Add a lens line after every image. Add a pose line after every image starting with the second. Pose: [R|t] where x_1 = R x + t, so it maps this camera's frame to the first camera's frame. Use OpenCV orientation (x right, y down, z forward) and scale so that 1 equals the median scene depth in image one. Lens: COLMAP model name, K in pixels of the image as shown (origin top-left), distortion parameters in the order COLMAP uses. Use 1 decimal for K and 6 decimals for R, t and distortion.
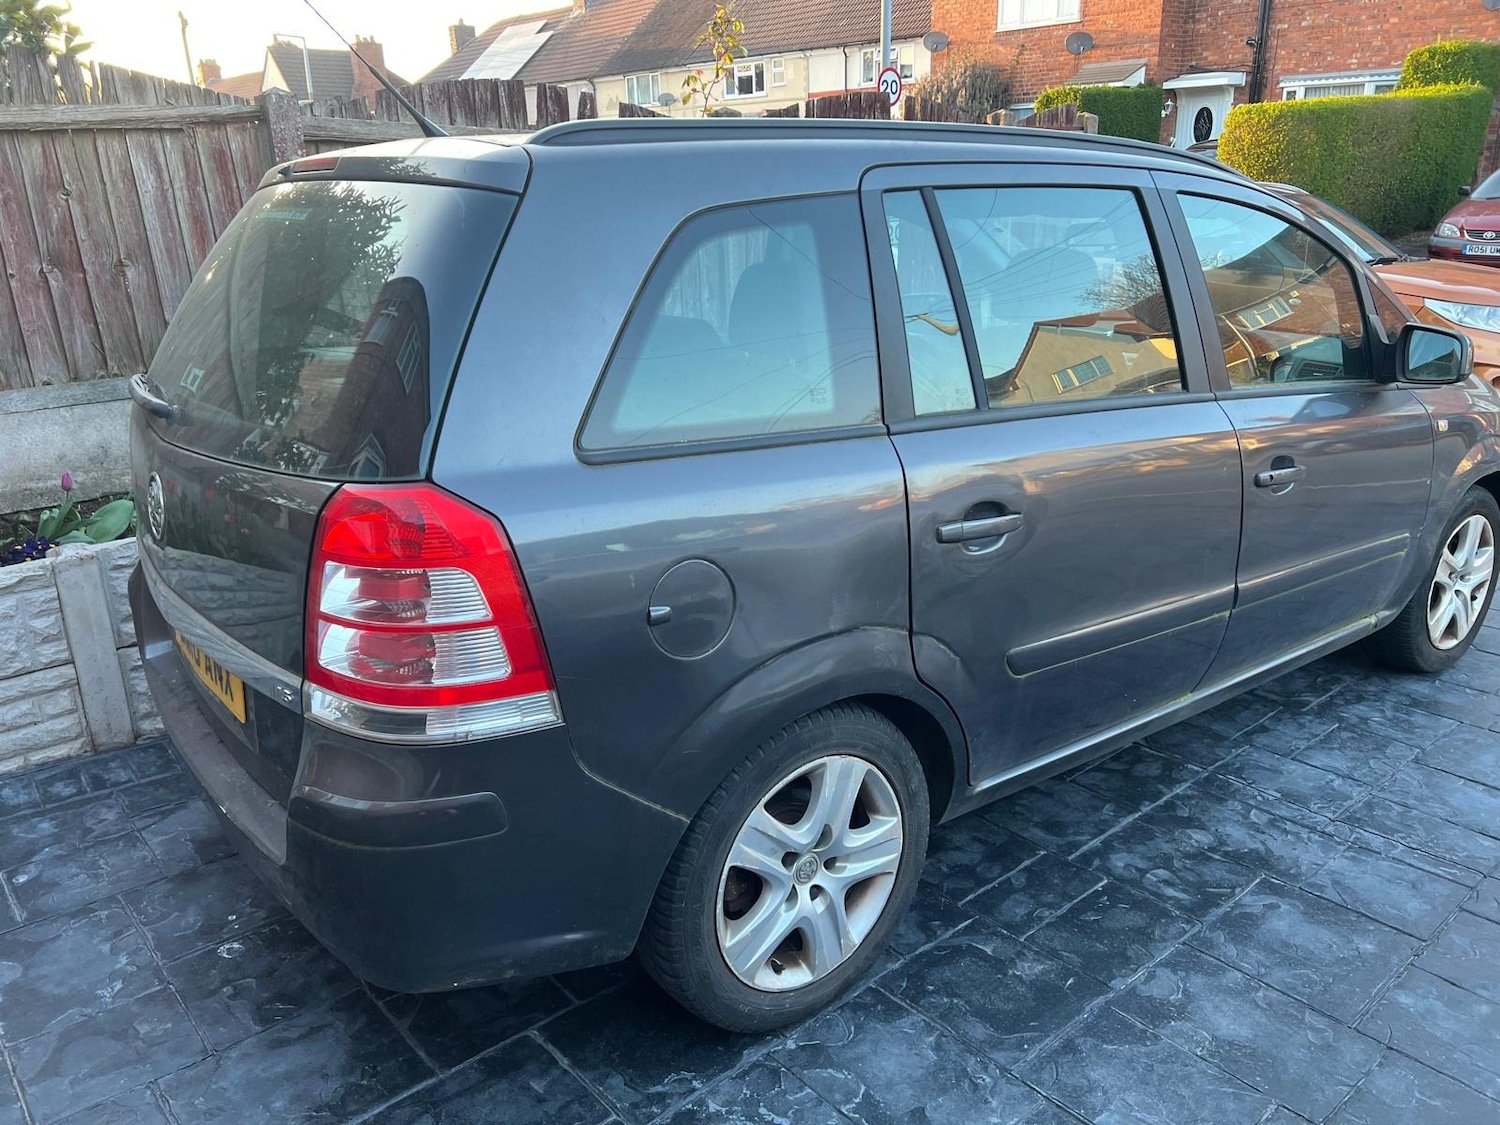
lens RADIAL K [[1117.6, 0, 750.2], [0, 1117.6, 550.4], [0, 0, 1]] dist [0.054333, -0.059009]
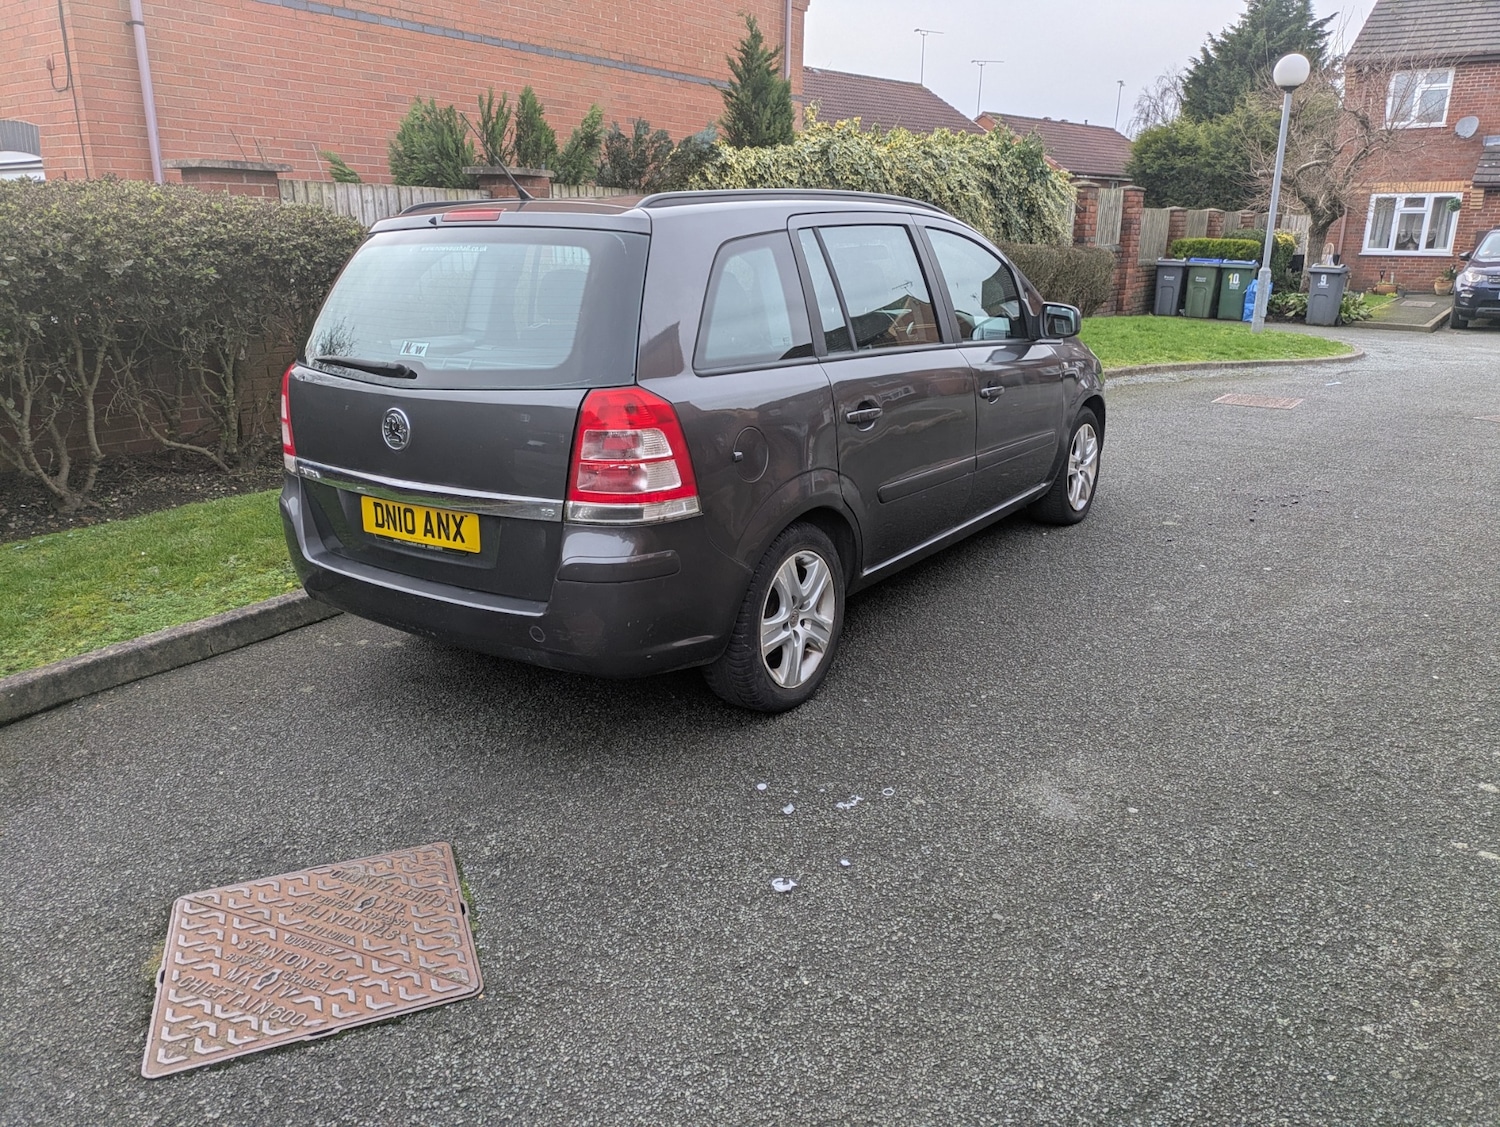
lens RADIAL K [[1117.6, 0, 750.2], [0, 1117.6, 551.4], [0, 0, 1]] dist [0.054333, -0.059009]
pose [[0.952151, -0.096076, 0.290136, -0.386040], [0.100951, 0.994890, -0.001846, 0.138104], [-0.288476, 0.031047, 0.956984, -0.499935]]
